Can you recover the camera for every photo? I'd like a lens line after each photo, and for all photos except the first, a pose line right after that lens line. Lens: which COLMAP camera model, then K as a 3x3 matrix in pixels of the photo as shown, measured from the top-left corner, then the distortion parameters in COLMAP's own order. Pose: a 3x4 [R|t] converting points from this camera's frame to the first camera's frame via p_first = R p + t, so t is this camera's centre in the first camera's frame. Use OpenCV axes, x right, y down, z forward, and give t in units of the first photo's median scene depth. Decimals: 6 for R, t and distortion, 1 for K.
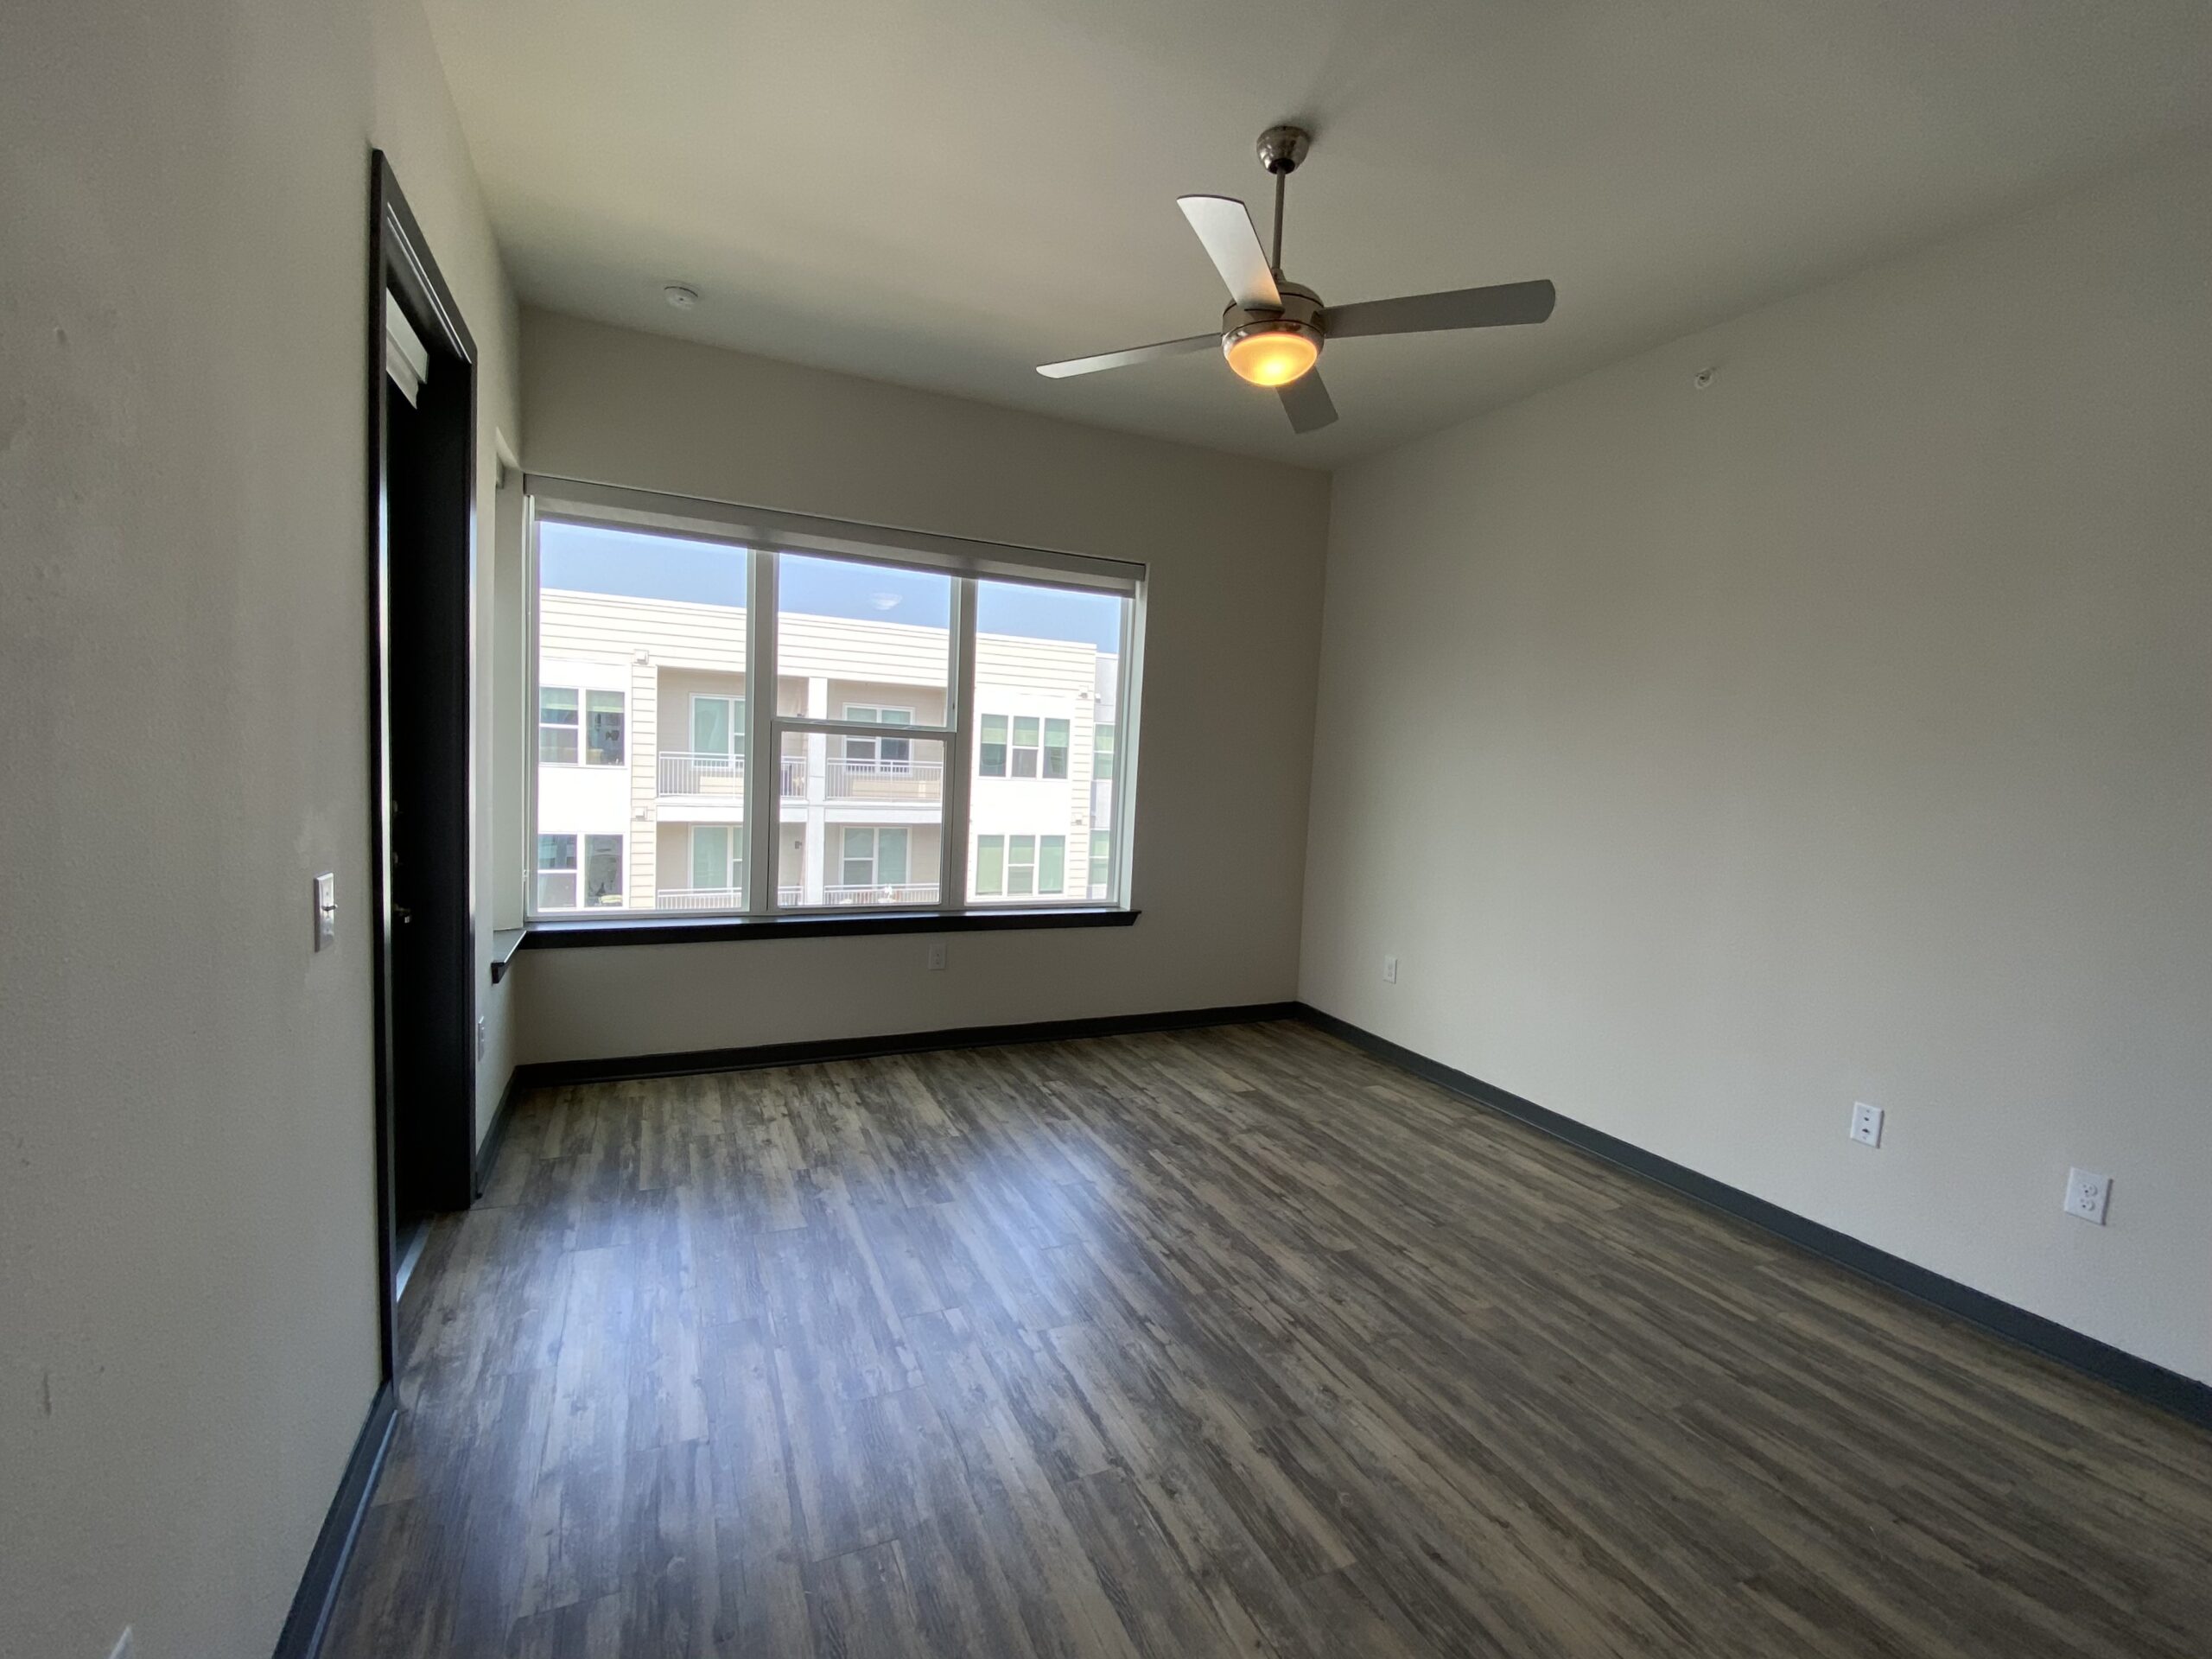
lens RADIAL K [[965.4, 0, 1112.5], [0, 965.4, 800.6], [0, 0, 1]] dist [0.001664, -0.010028]
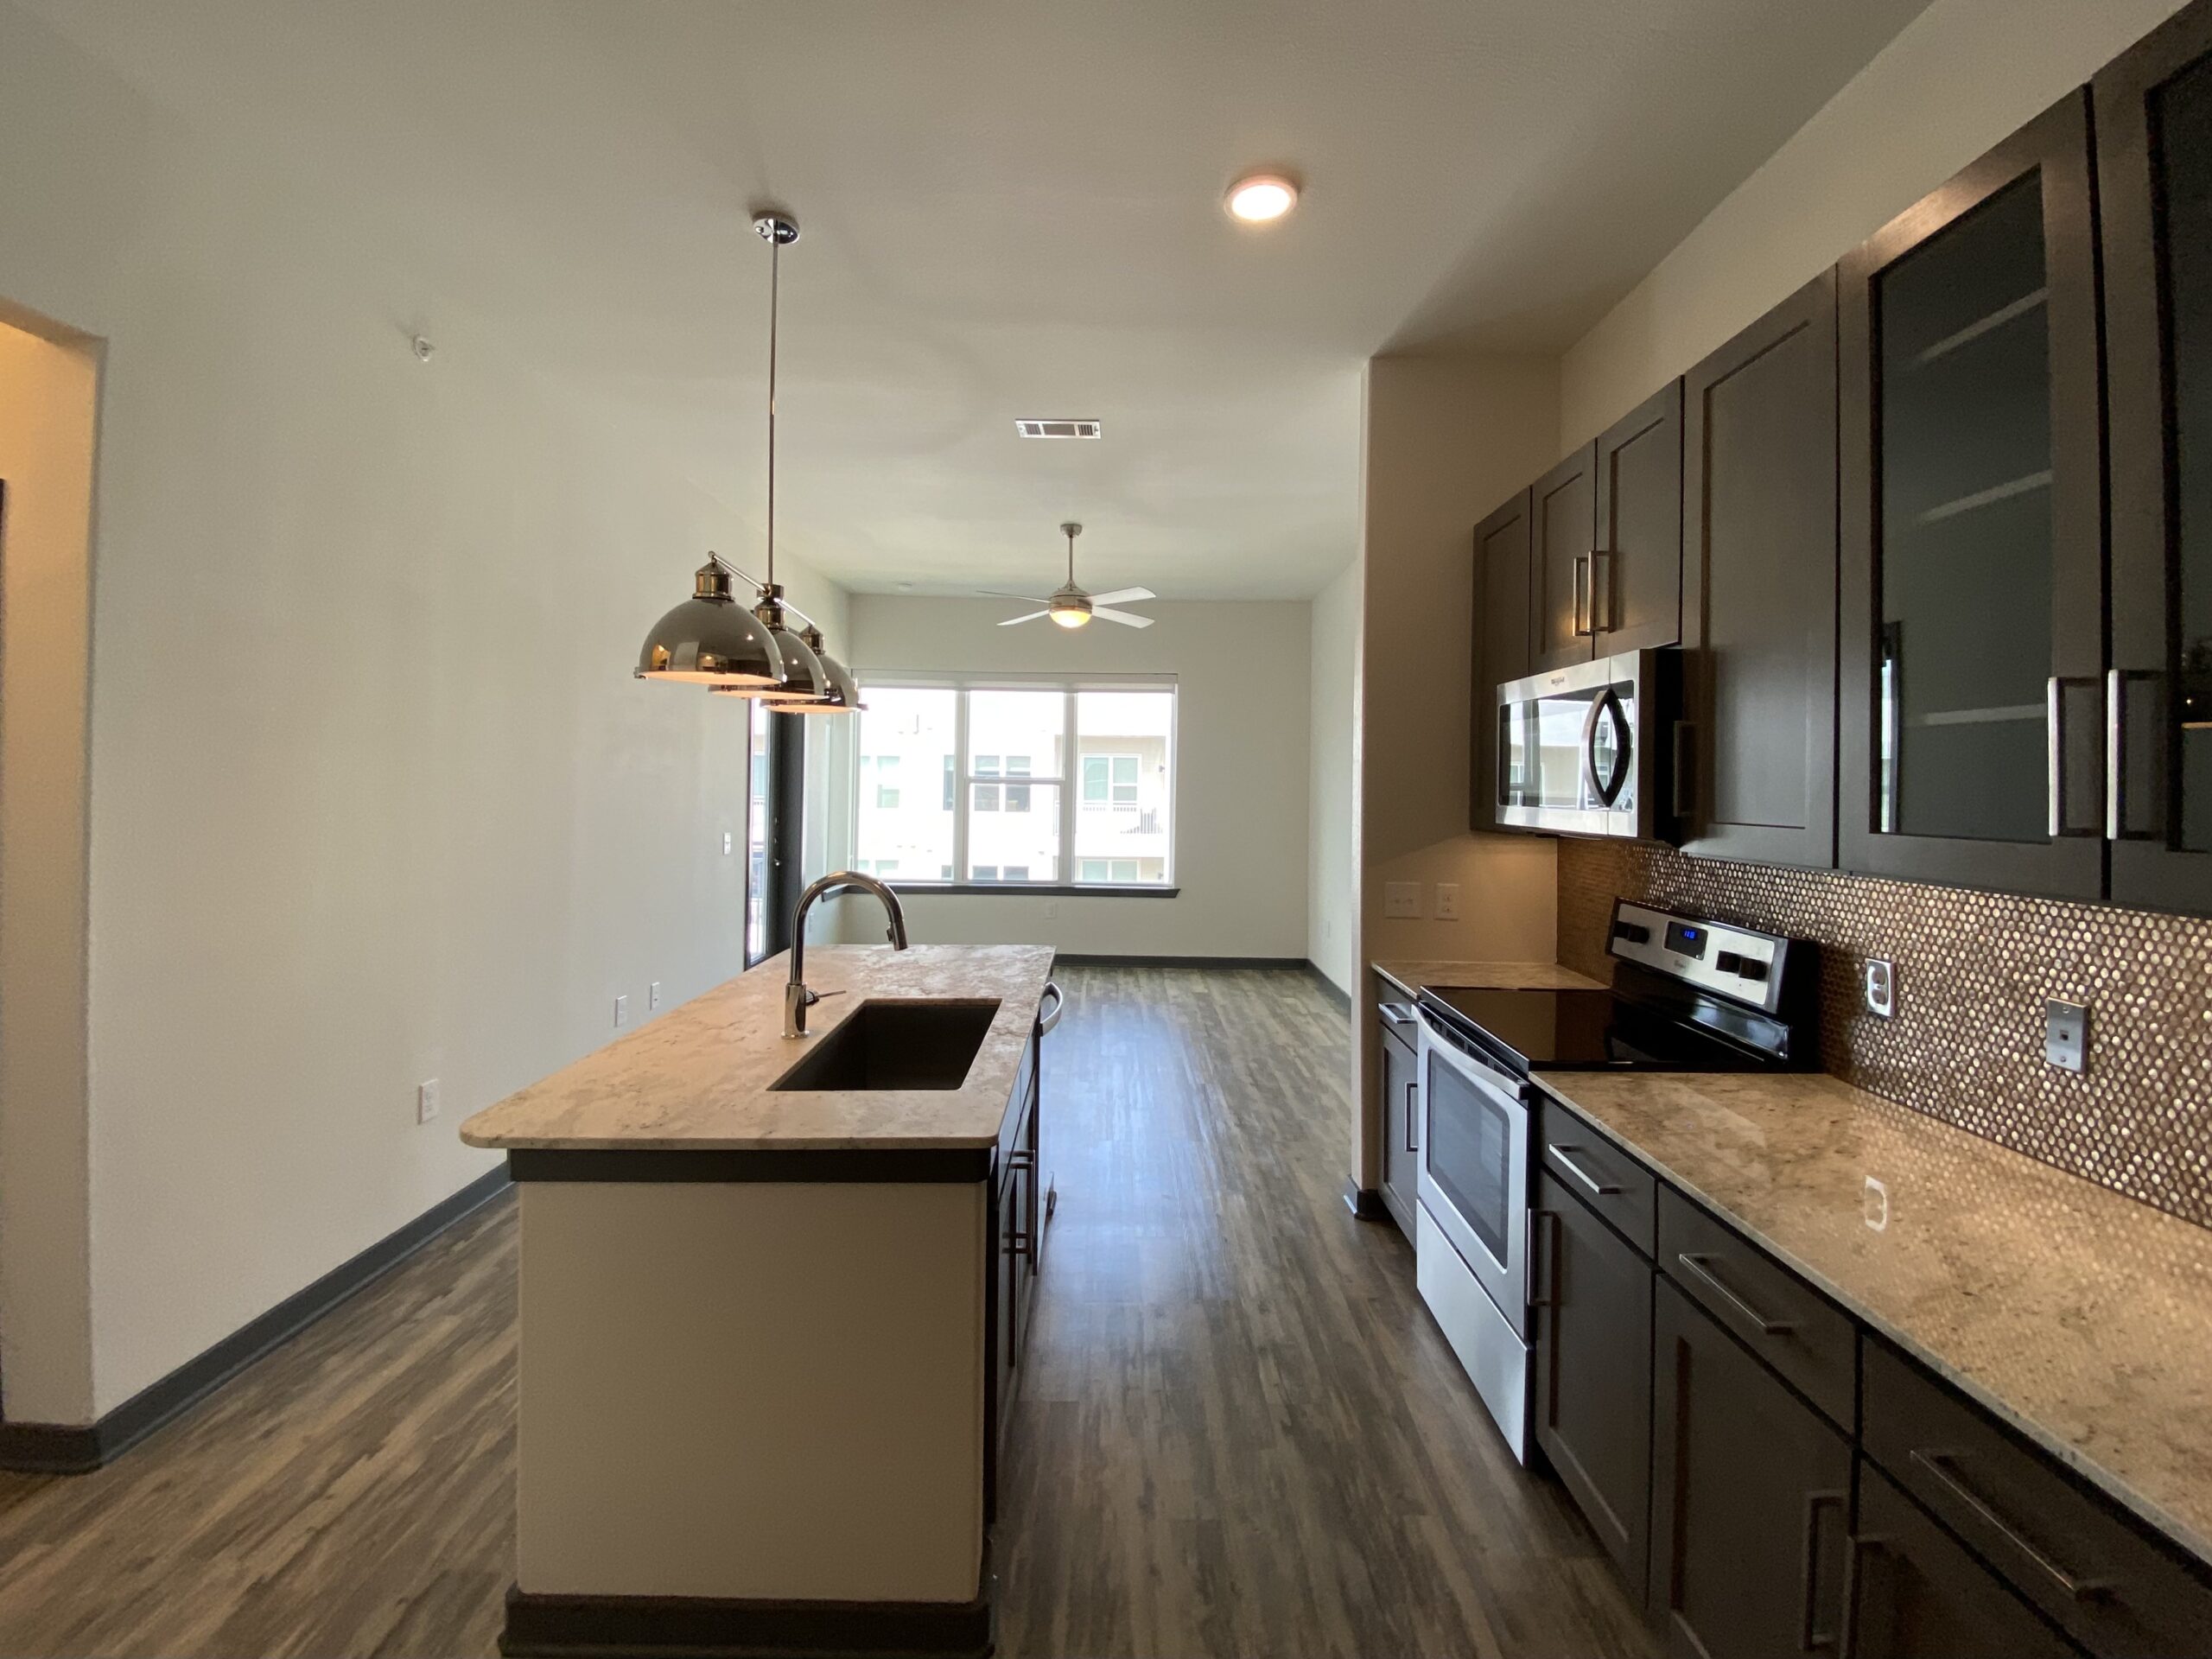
lens RADIAL K [[965.4, 0, 1112.5], [0, 965.4, 800.6], [0, 0, 1]] dist [0.001664, -0.010028]
pose [[0.900228, -0.033100, -0.434160, 1.383619], [0.014731, 0.998851, -0.045607, 0.088712], [0.435170, 0.034662, 0.899681, -1.095169]]
